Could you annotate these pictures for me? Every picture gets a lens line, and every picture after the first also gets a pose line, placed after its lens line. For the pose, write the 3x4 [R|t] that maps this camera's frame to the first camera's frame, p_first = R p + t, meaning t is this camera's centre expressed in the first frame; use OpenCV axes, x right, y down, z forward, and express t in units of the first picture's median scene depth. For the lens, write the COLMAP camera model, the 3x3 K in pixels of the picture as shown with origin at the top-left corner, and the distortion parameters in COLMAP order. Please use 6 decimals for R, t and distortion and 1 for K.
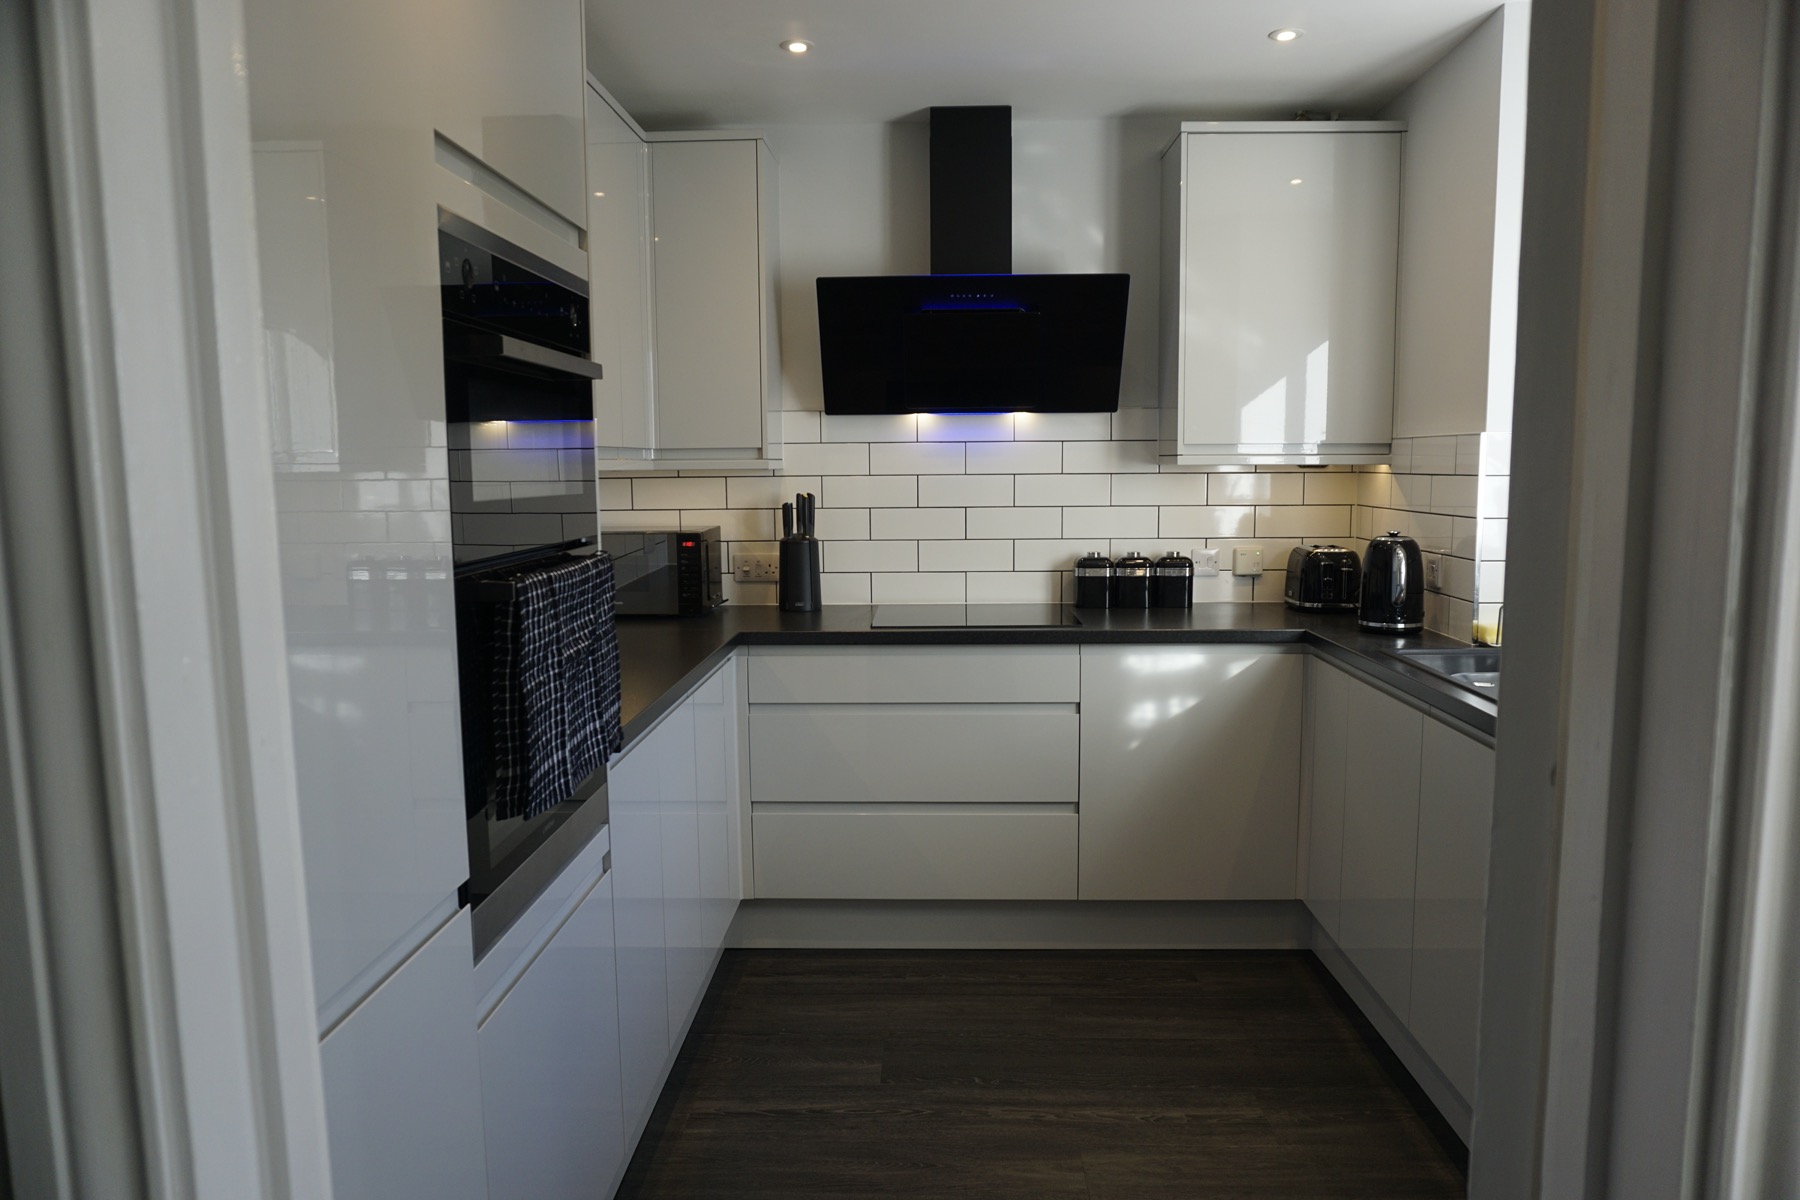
lens RADIAL K [[1216.6, 0, 900.0], [0, 1216.6, 600.0], [0, 0, 1]] dist [-0.045290, 0.032583]
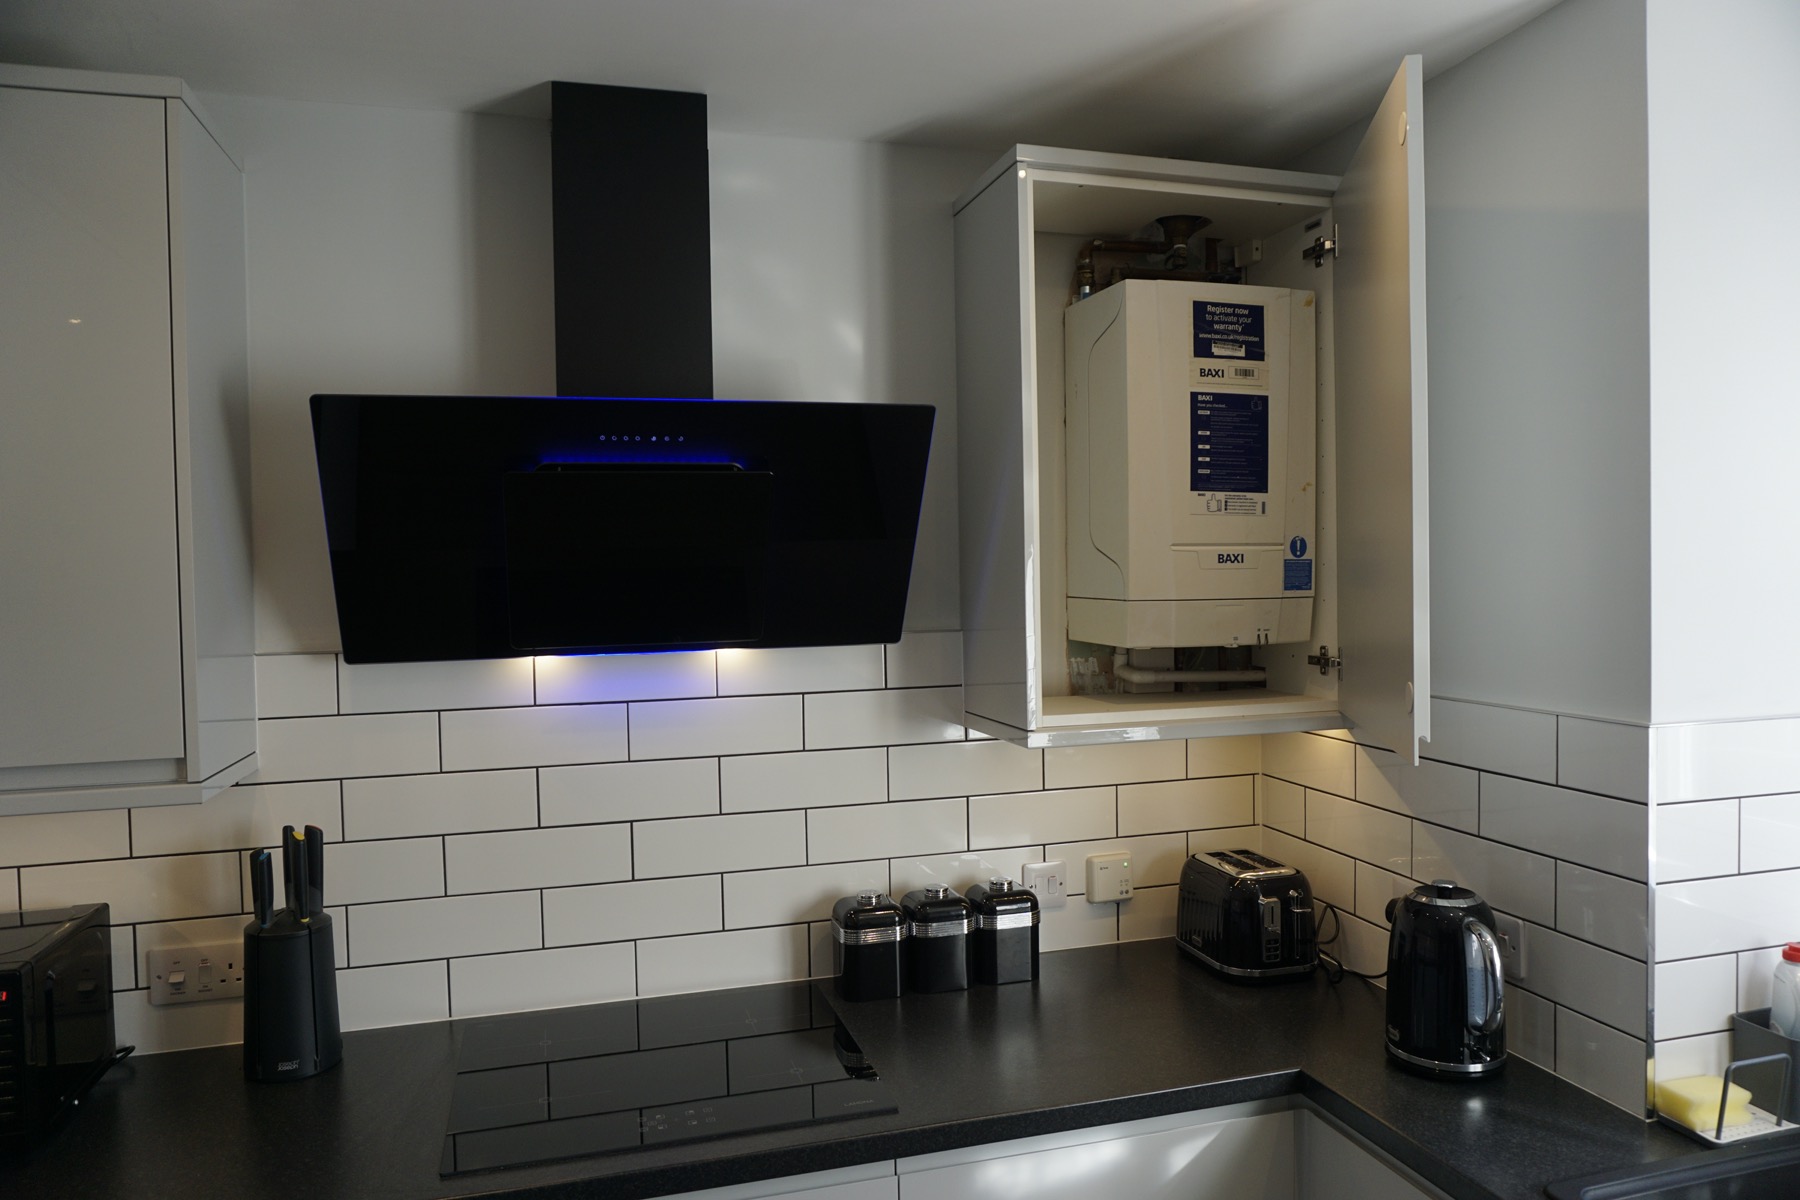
lens RADIAL K [[1212.1, 0, 900.0], [0, 1212.1, 600.0], [0, 0, 1]] dist [-0.043942, 0.041074]
pose [[0.951110, -0.017591, 0.308351, 0.004068], [0.045202, 0.995555, -0.082630, -0.130513], [-0.305527, 0.092528, 0.947677, 0.467516]]
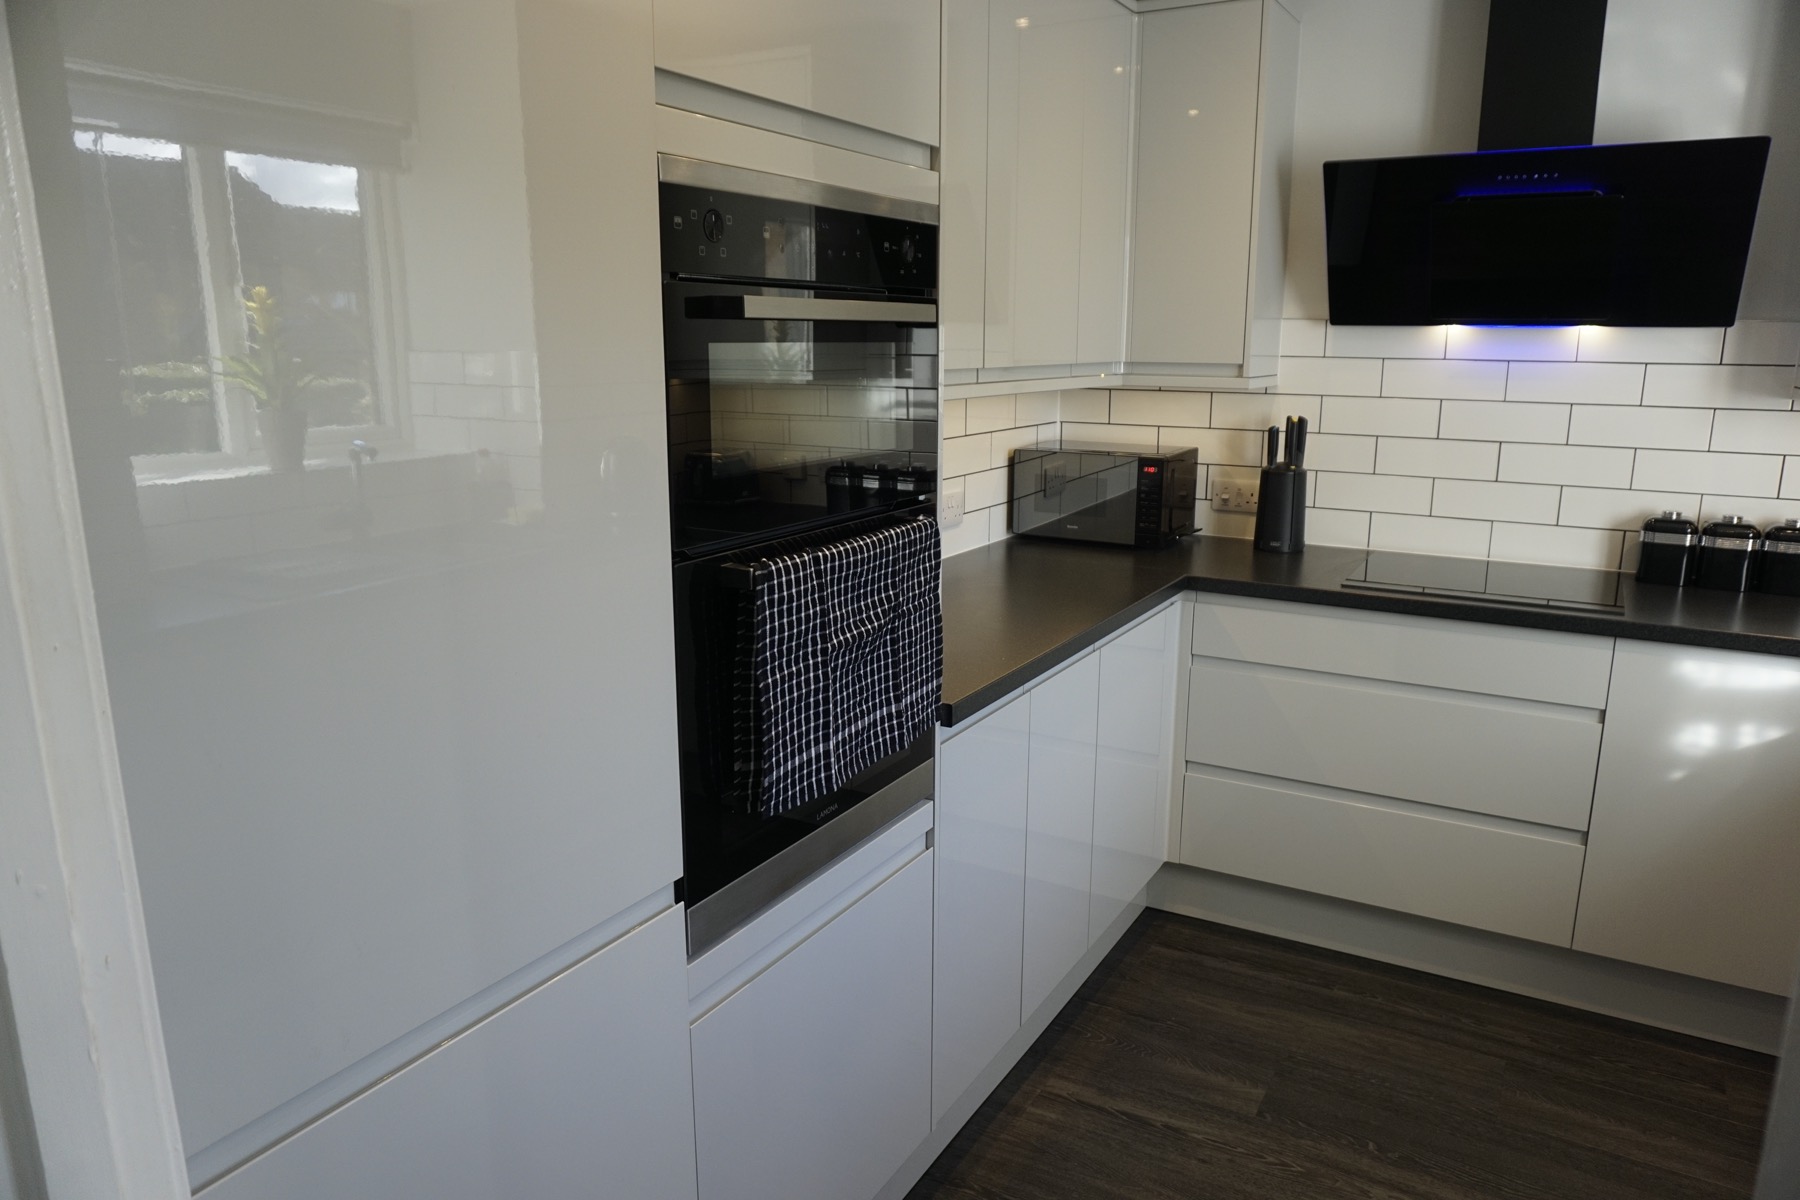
lens RADIAL K [[1216.6, 0, 900.0], [0, 1216.6, 600.0], [0, 0, 1]] dist [-0.045290, 0.032583]
pose [[0.883503, 0.113947, -0.454355, 0.081186], [-0.065643, 0.990509, 0.120763, -0.044769], [0.463803, -0.076869, 0.882597, 0.098015]]
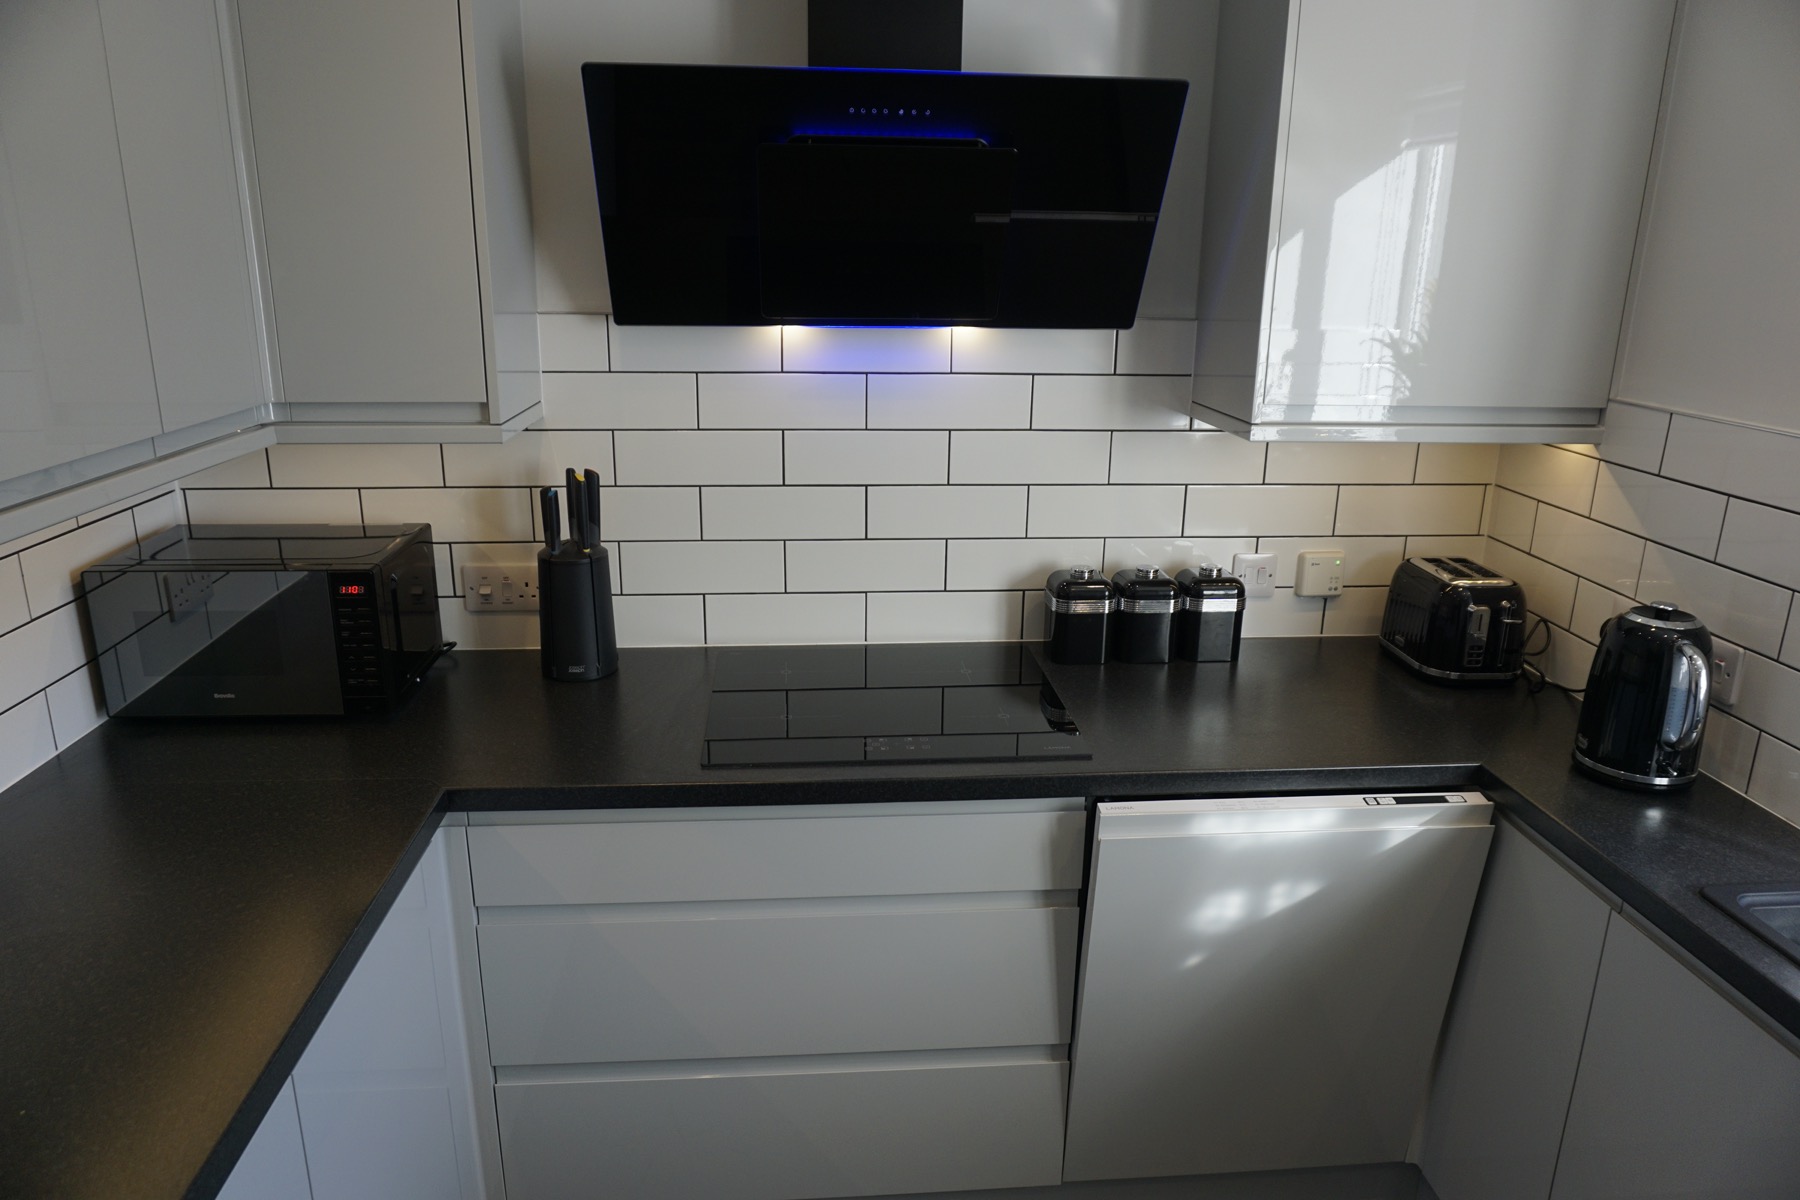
lens RADIAL K [[1216.6, 0, 900.0], [0, 1216.6, 600.0], [0, 0, 1]] dist [-0.045290, 0.032583]
pose [[0.992494, -0.011157, 0.121787, -0.001507], [-0.009879, 0.985261, 0.170770, -0.127861], [-0.121897, -0.170691, 0.977755, 0.438079]]
